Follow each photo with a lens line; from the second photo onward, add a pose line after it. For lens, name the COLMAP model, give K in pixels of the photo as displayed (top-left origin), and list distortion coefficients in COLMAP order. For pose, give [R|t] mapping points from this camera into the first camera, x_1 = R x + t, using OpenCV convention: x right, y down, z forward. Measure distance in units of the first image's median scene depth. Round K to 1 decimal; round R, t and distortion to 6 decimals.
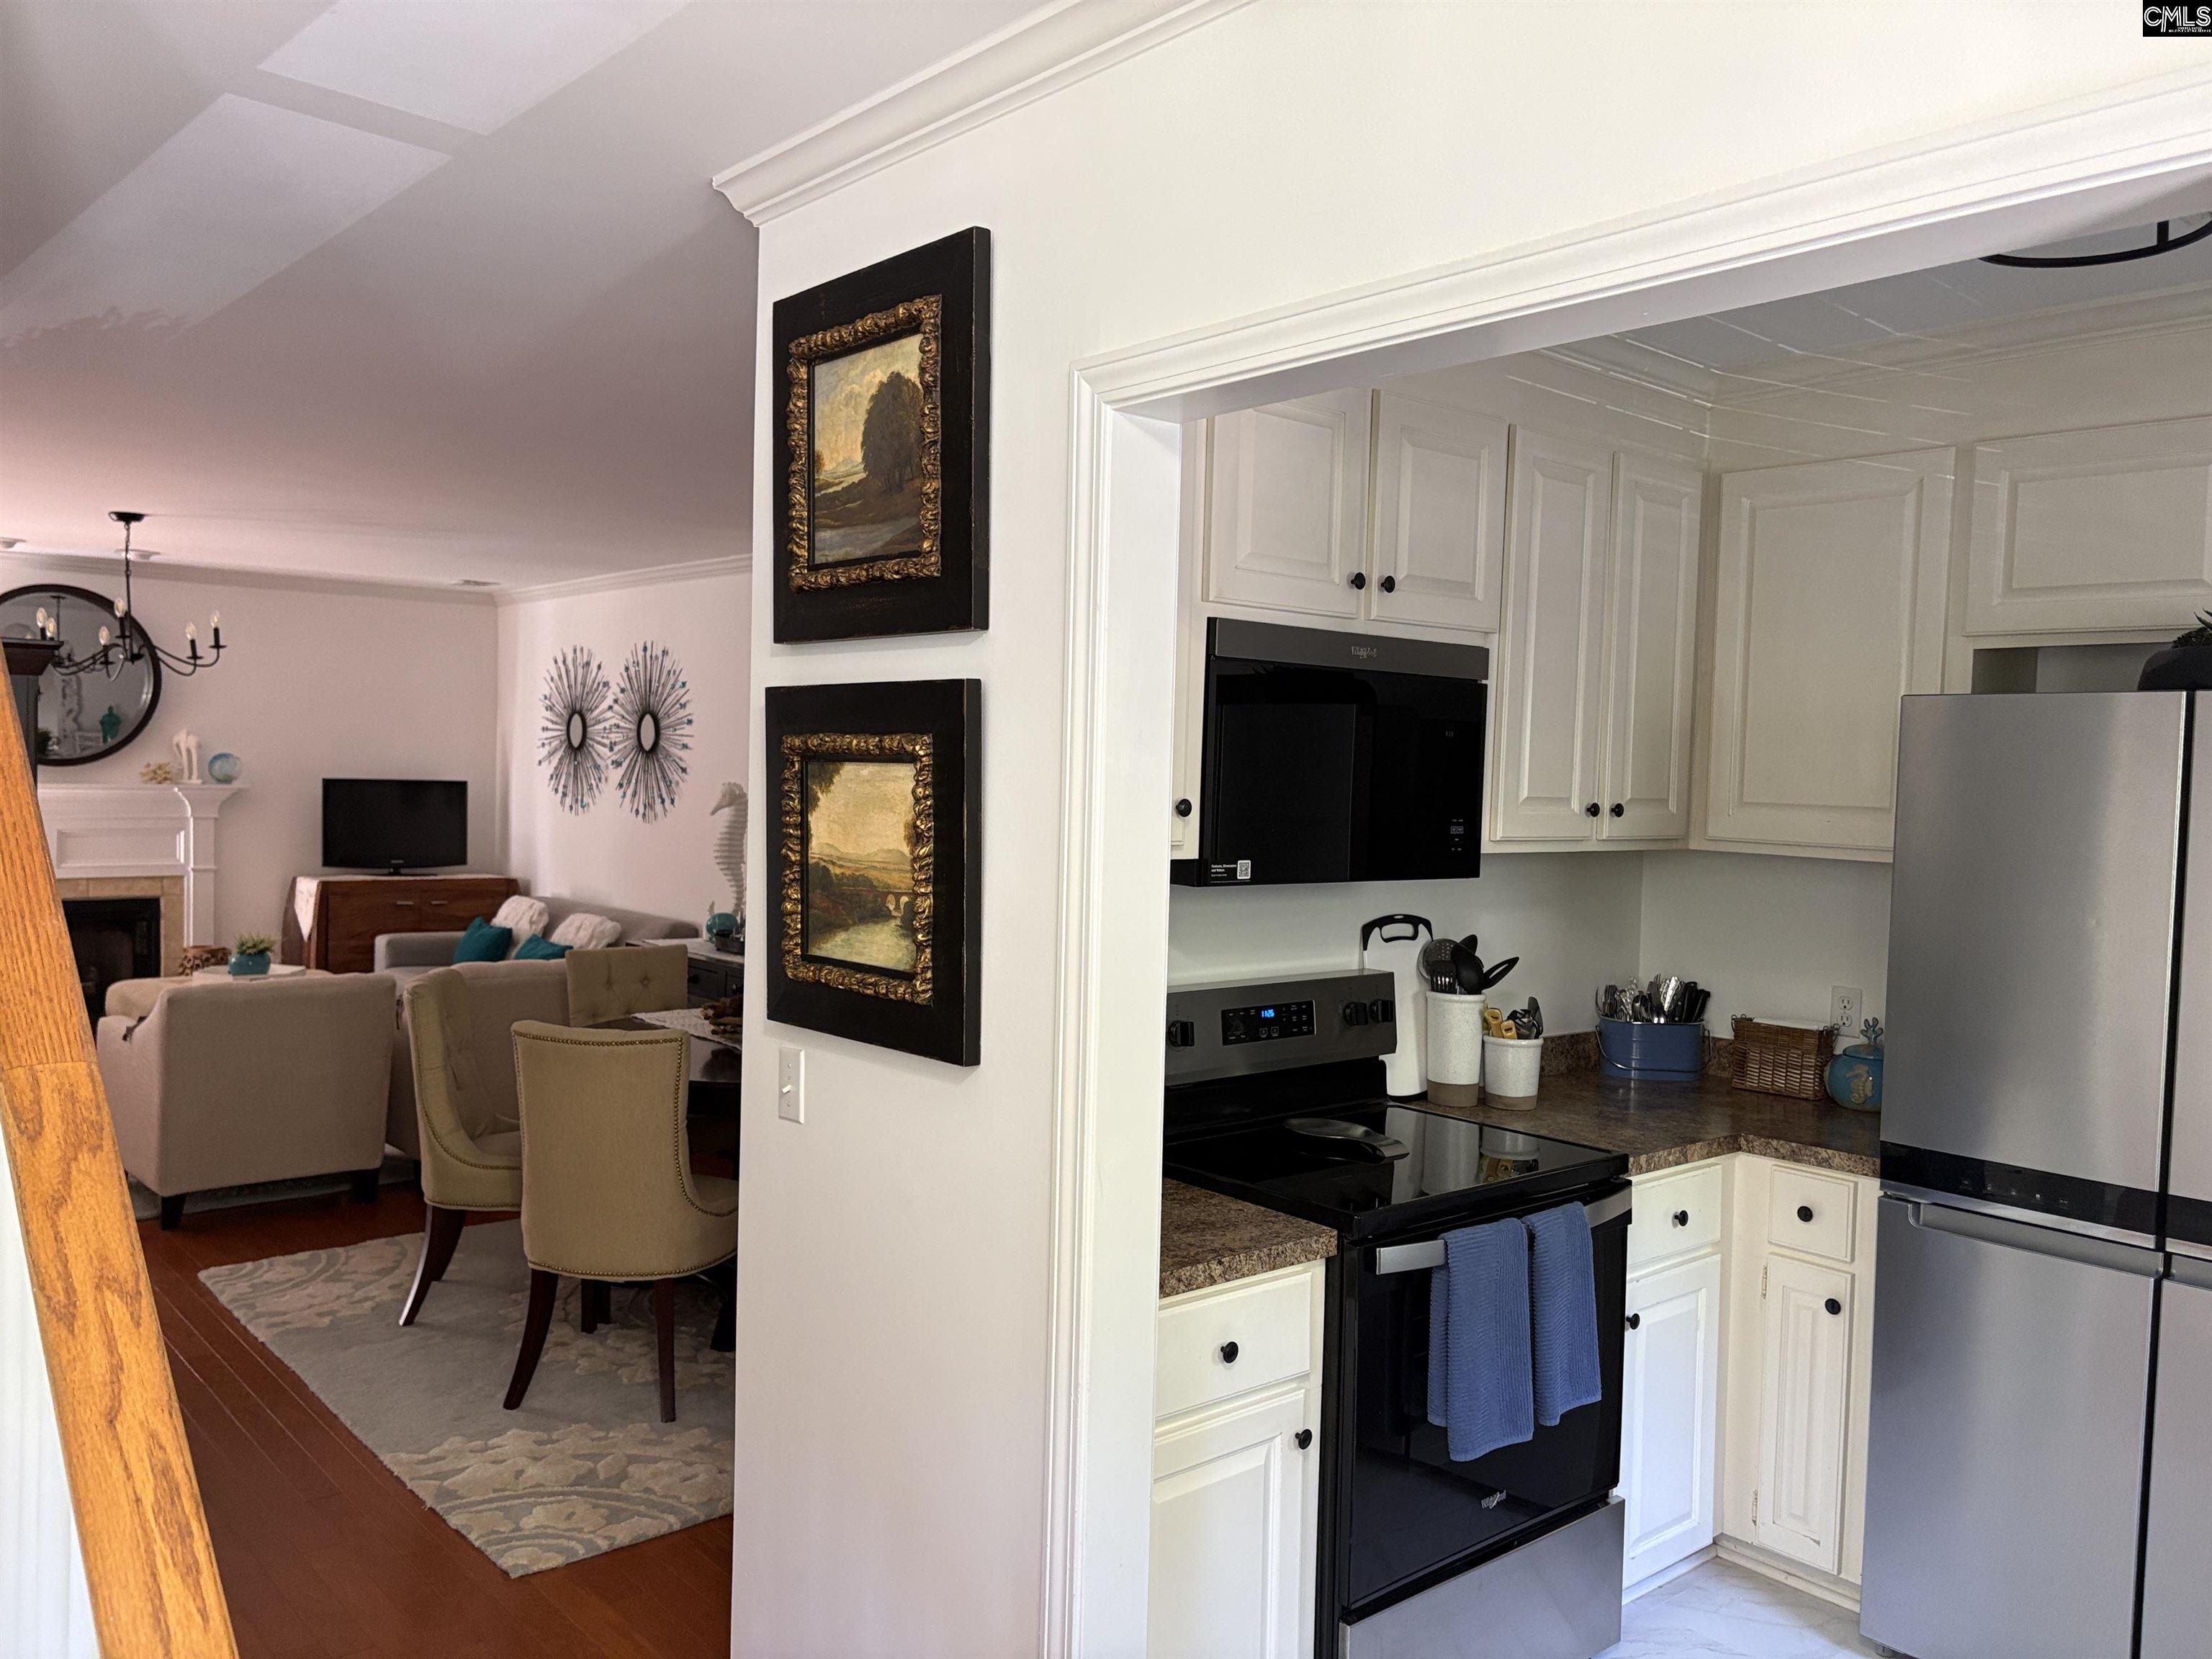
lens RADIAL K [[1664.6, 0, 1106.0], [0, 1664.6, 829.5], [0, 0, 1]] dist [0.020839, -0.004718]
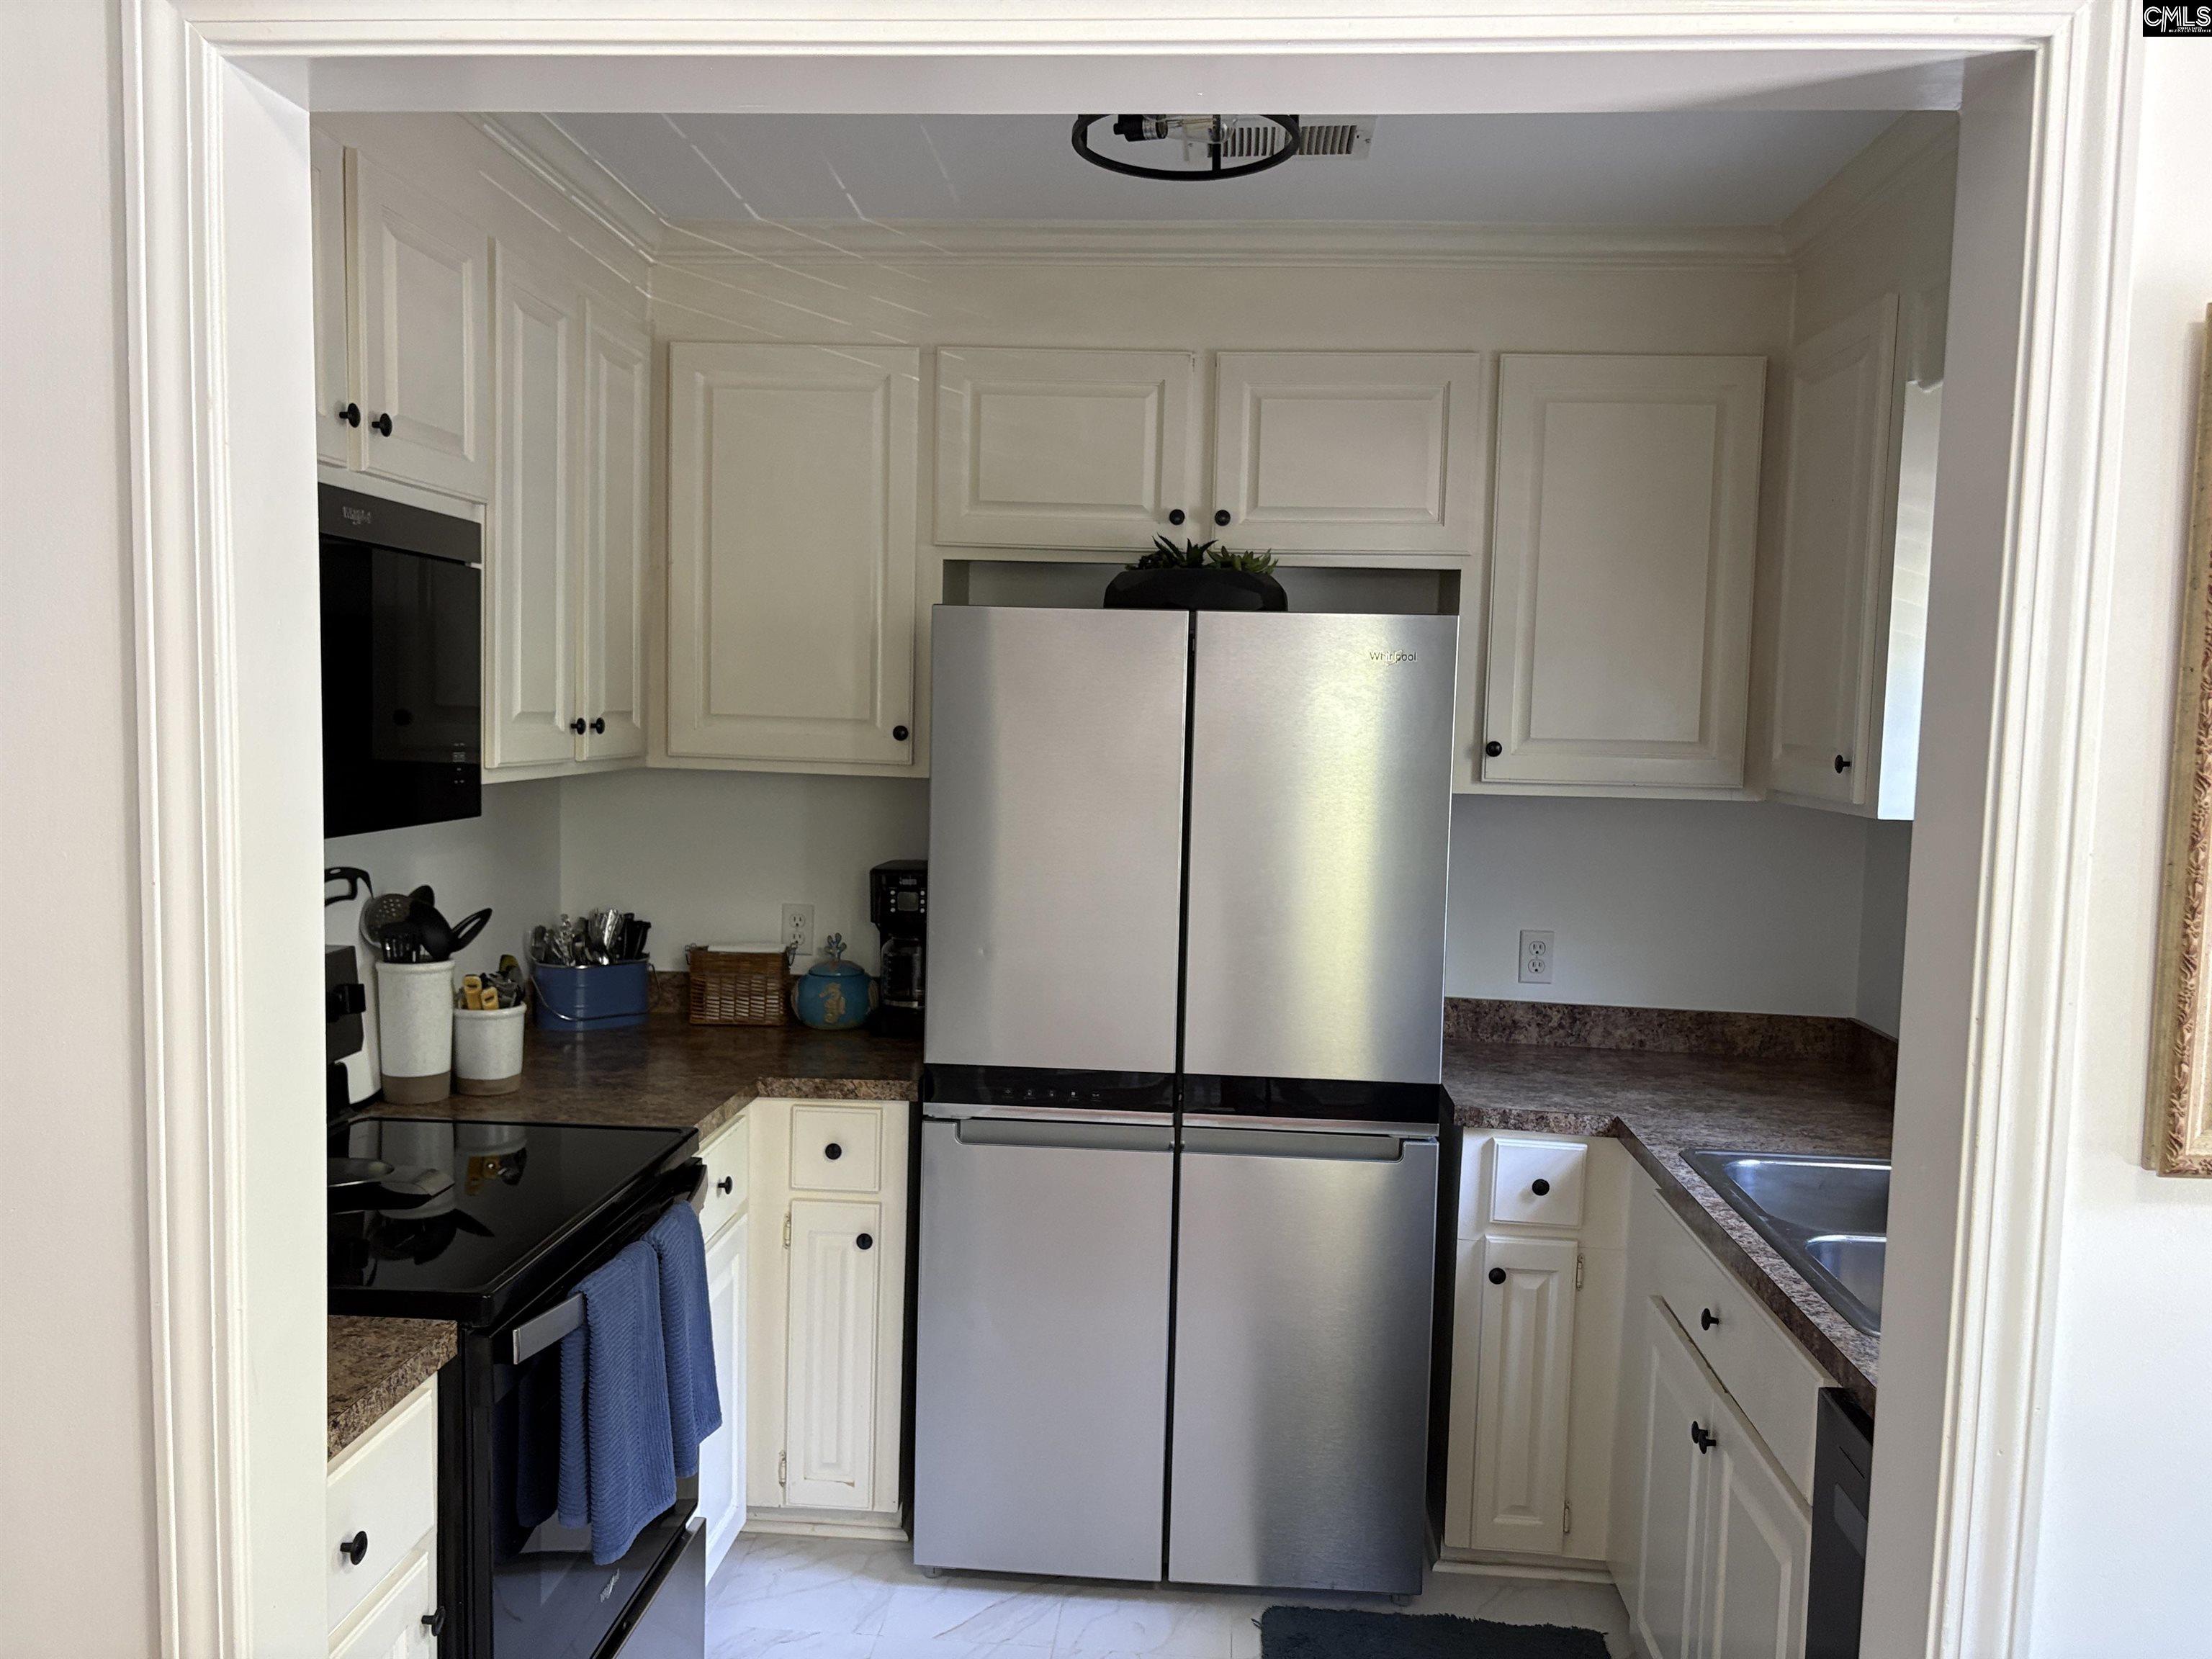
lens RADIAL K [[1664.6, 0, 1106.0], [0, 1664.6, 829.5], [0, 0, 1]] dist [0.020839, -0.004718]
pose [[0.694223, -0.063806, 0.716926, -0.128817], [0.019175, 0.997349, 0.070196, -0.013646], [-0.719504, -0.034984, 0.693606, 0.224534]]
